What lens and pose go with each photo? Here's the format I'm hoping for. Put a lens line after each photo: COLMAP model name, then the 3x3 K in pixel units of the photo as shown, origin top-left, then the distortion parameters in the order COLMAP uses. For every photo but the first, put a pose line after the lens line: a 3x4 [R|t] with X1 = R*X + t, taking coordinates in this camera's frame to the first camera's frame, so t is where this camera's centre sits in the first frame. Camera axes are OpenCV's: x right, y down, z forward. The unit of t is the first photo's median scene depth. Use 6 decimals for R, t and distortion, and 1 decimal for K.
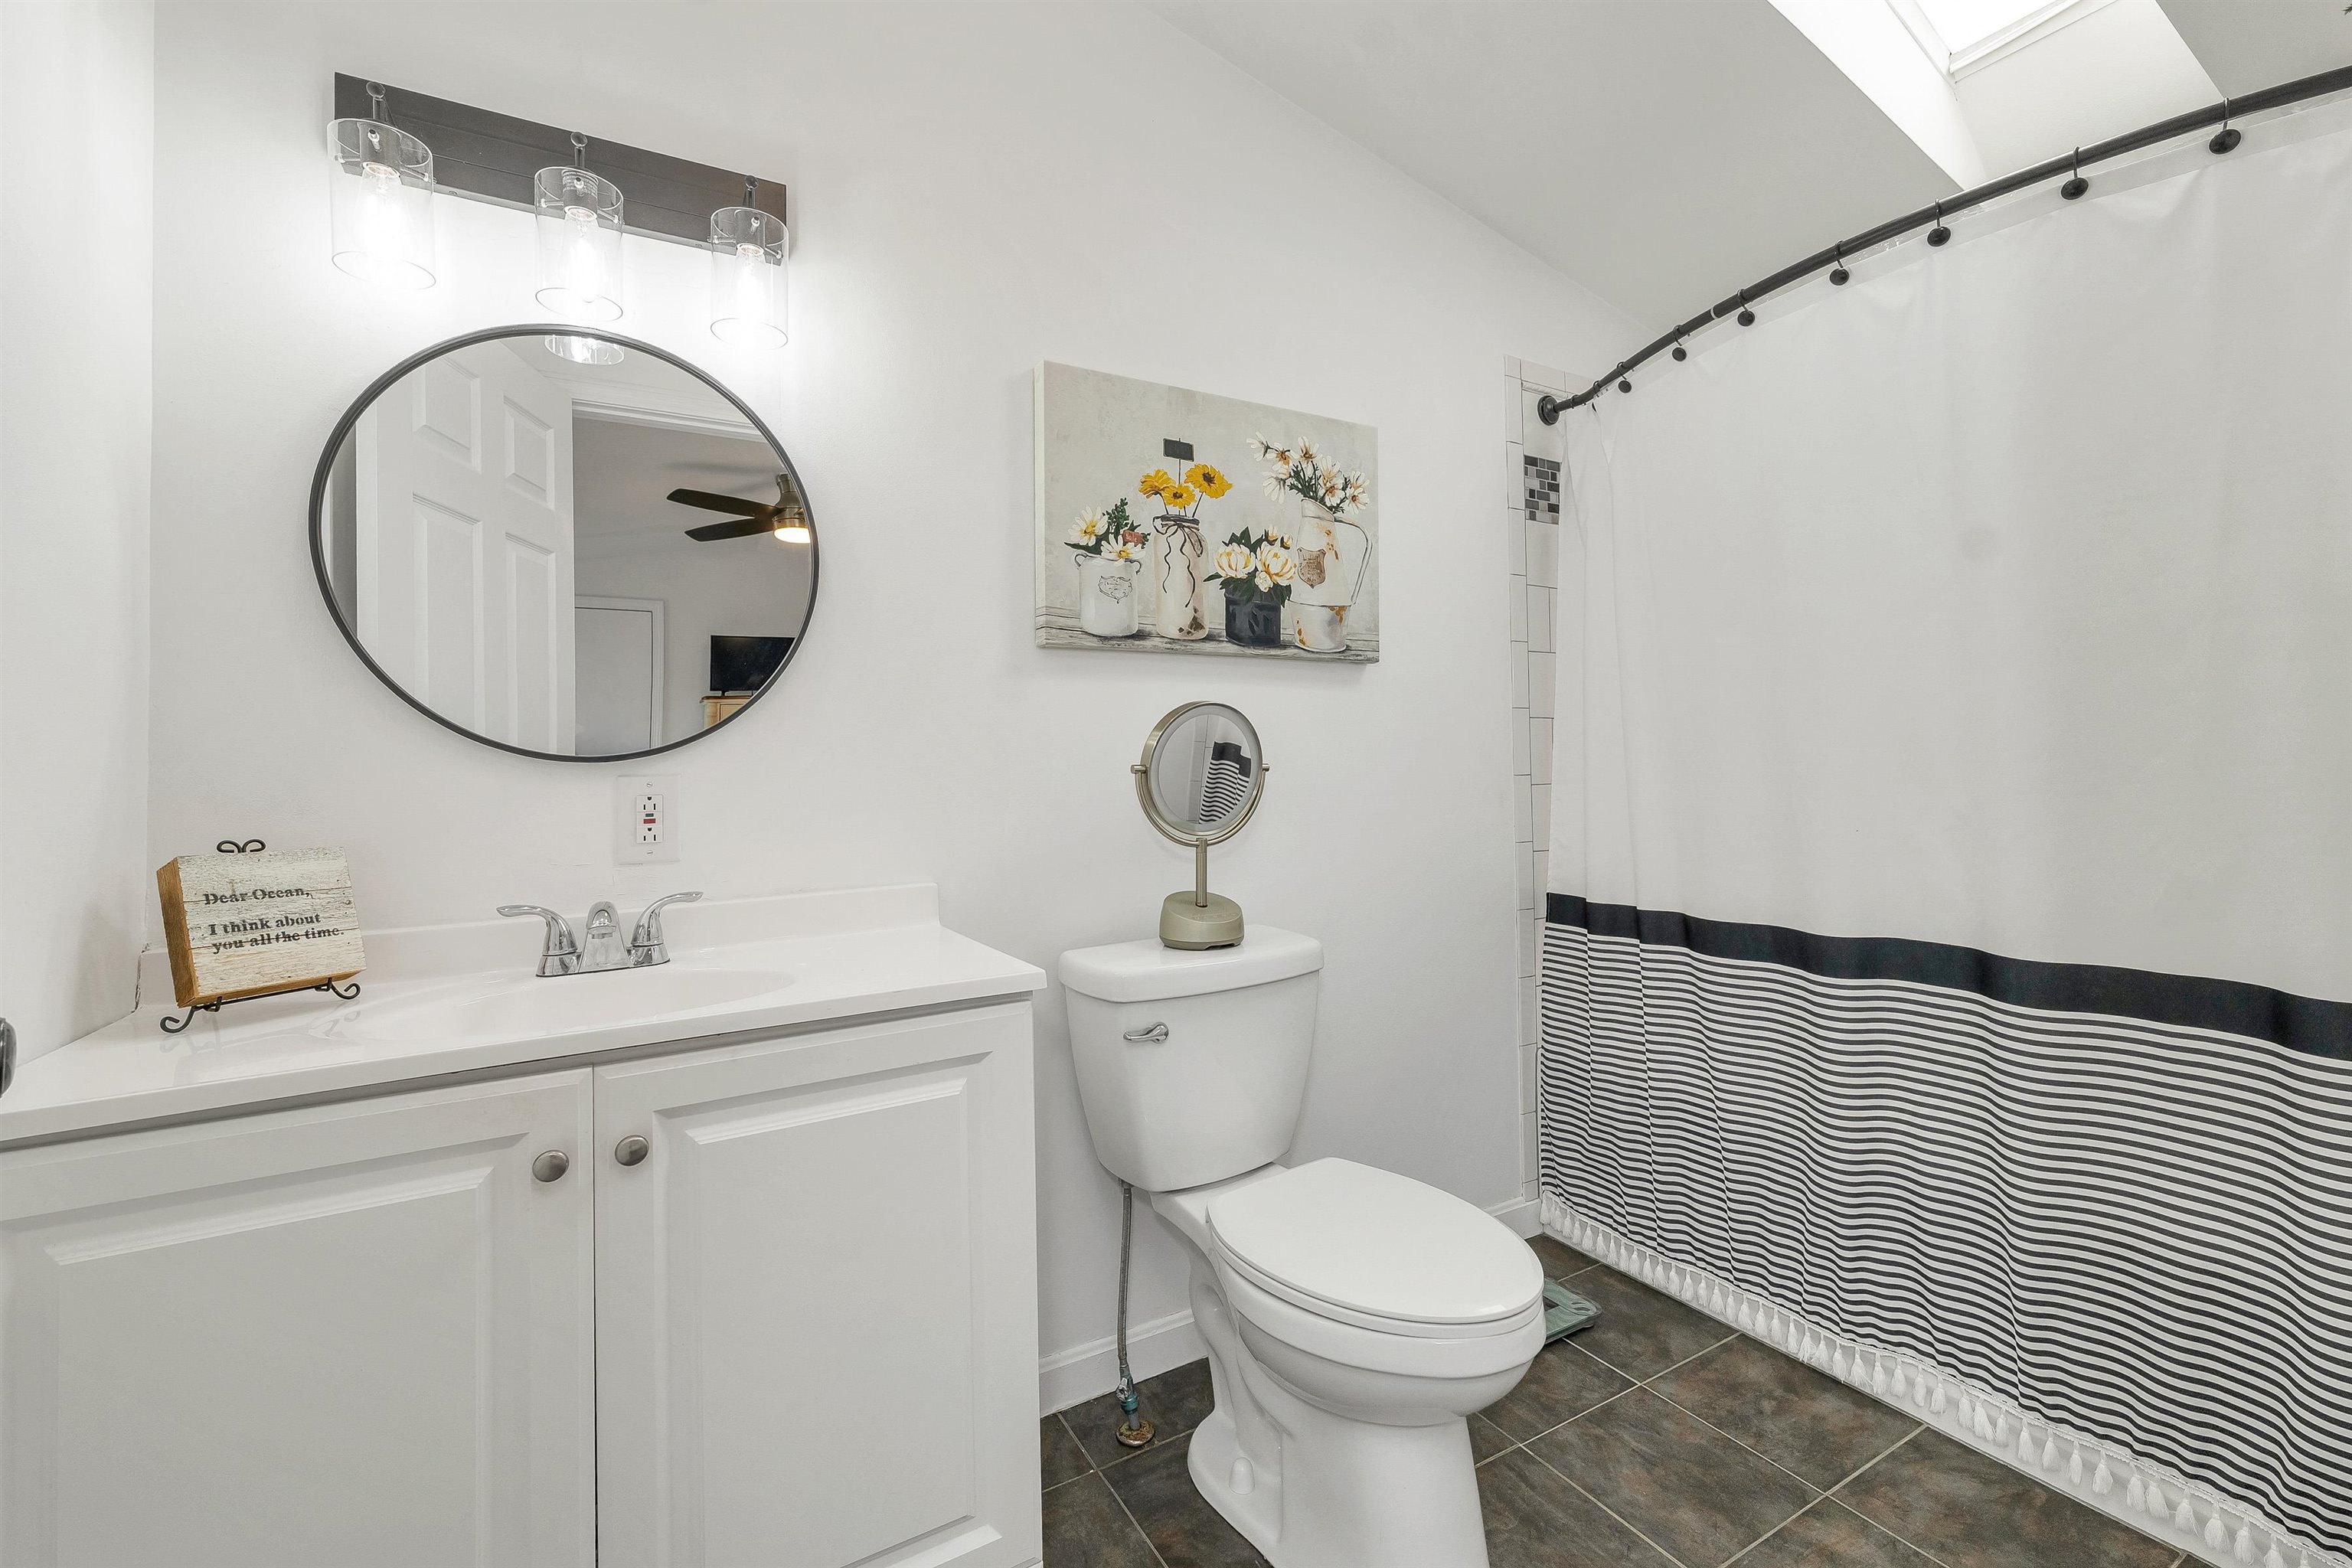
lens RADIAL K [[979.3, 0, 1188.2], [0, 979.3, 730.1], [0, 0, 1]] dist [0.002552, -0.001109]
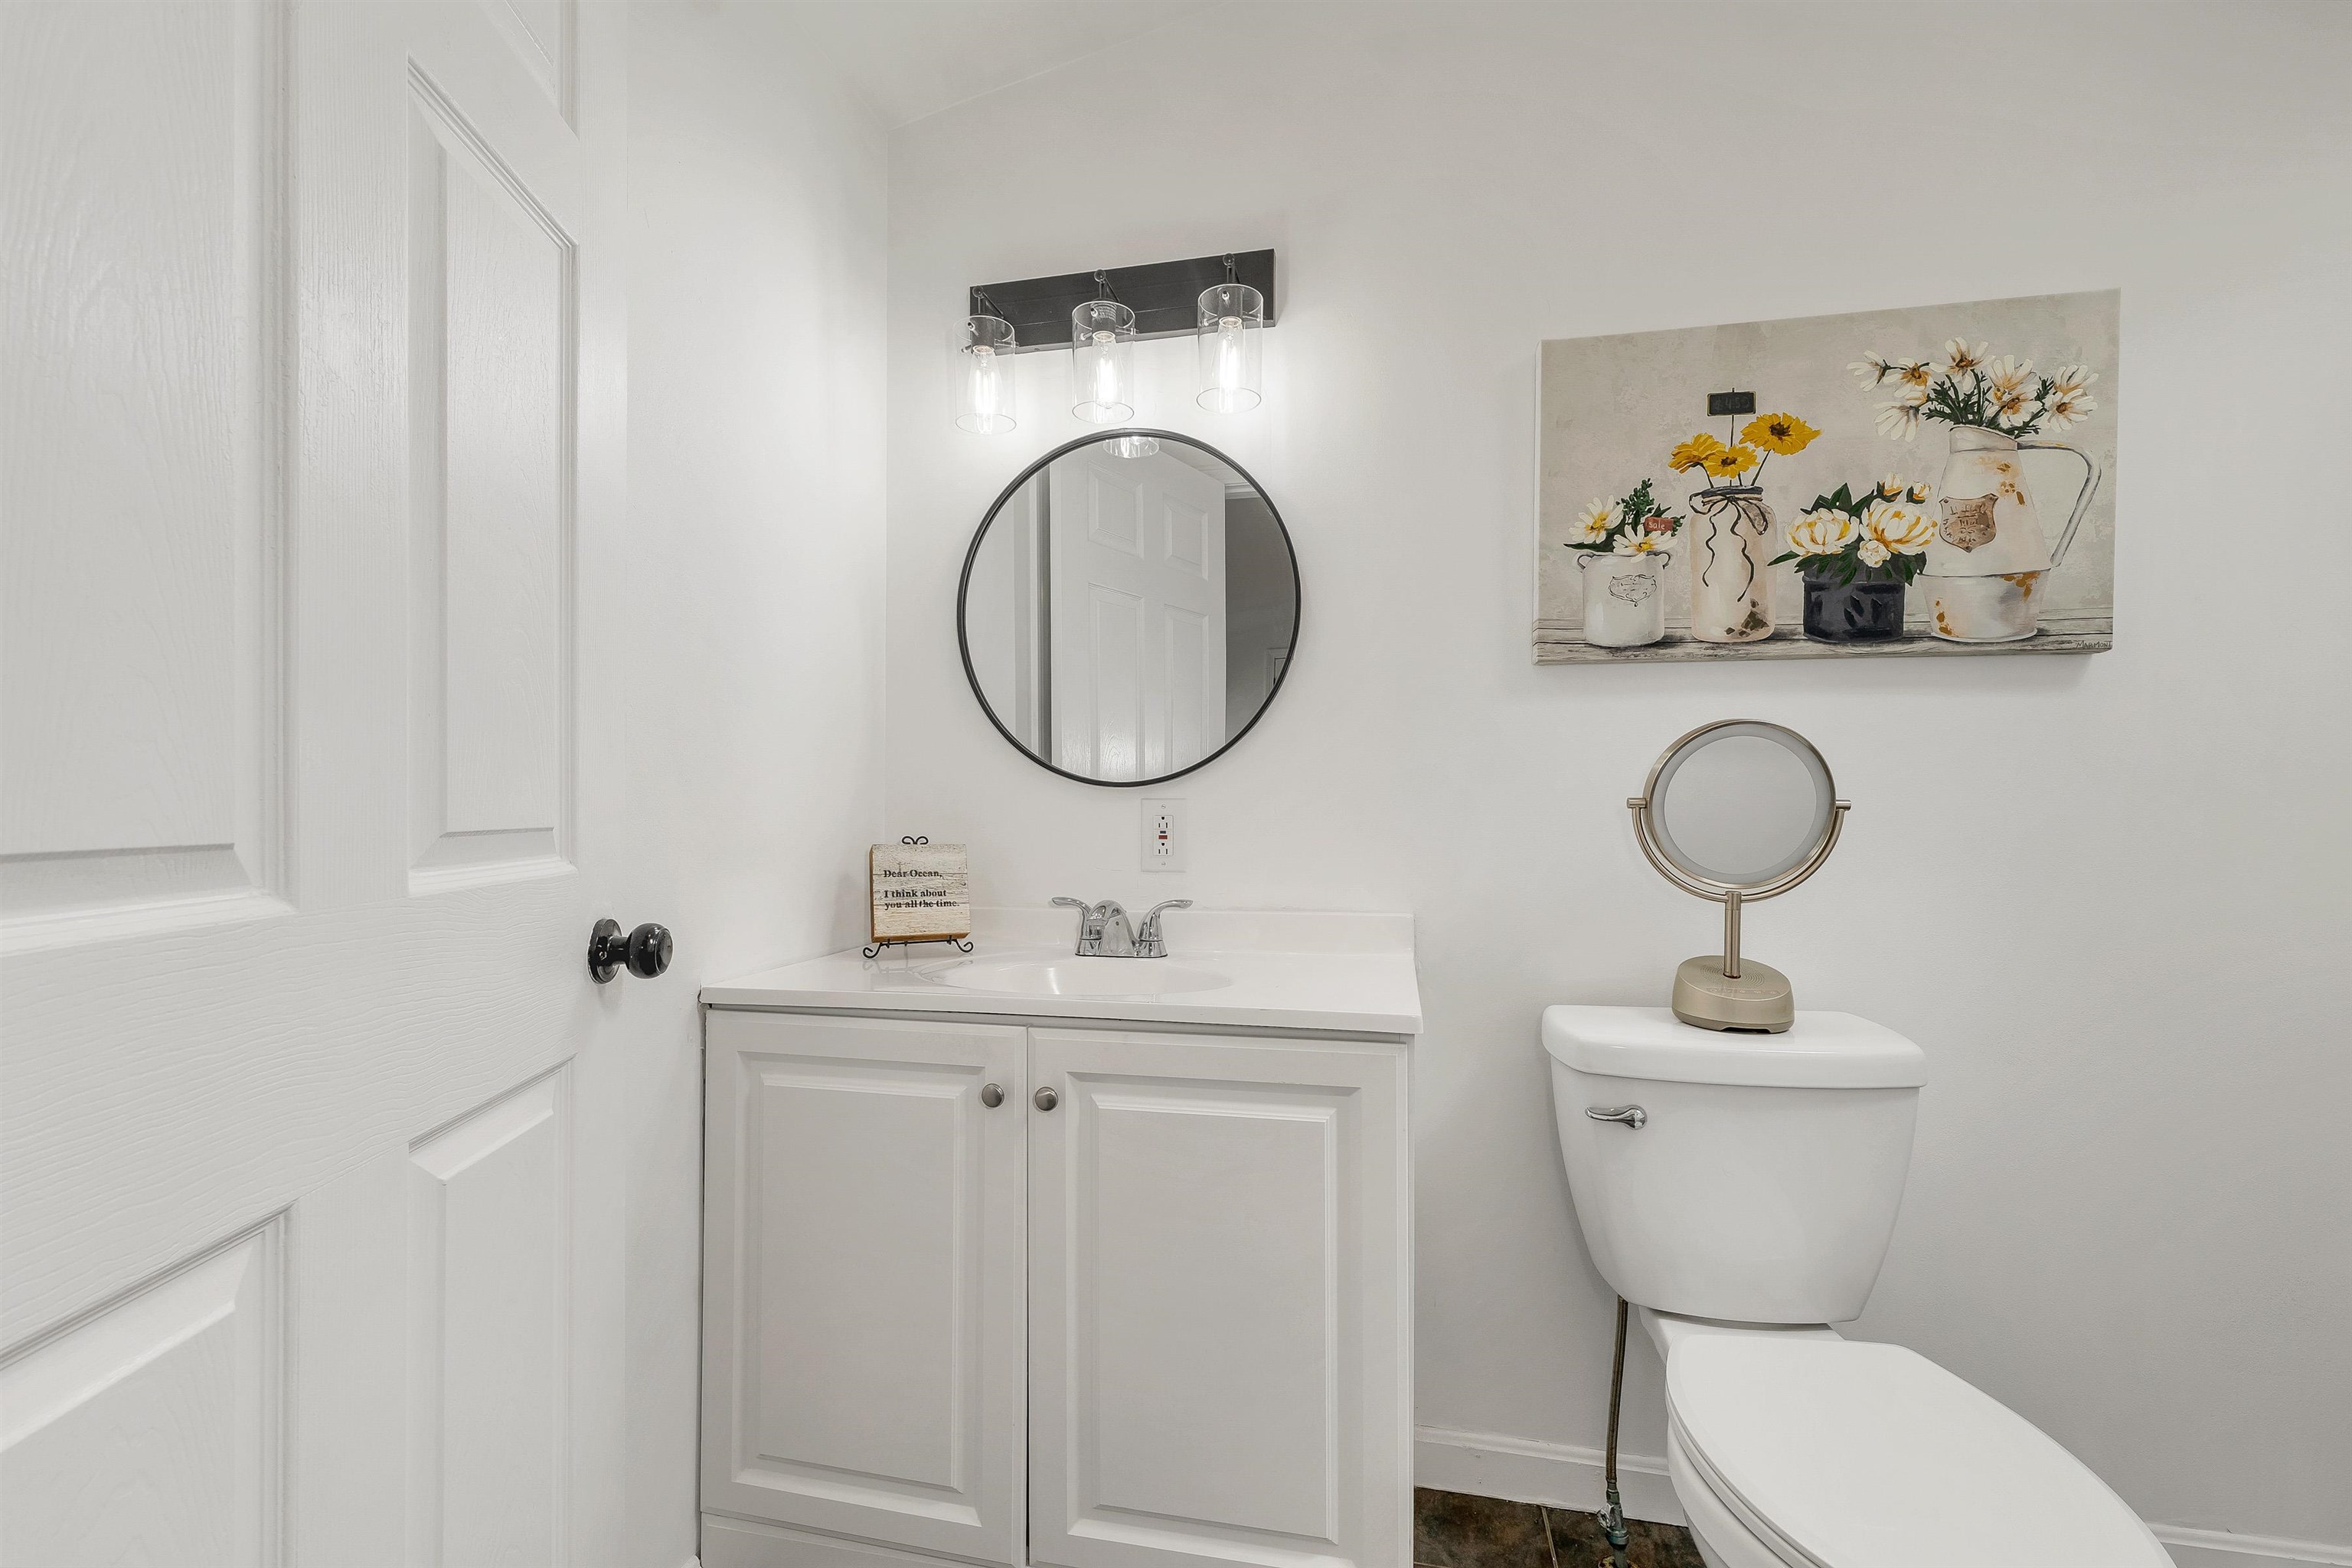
lens RADIAL K [[979.3, 0, 1176.1], [0, 979.3, 789.6], [0, 0, 1]] dist [0.002552, -0.001109]
pose [[0.744950, 0.013019, -0.666993, 0.209912], [0.007052, 0.999600, 0.027387, 0.002641], [0.667083, -0.025106, 0.744561, 0.109134]]
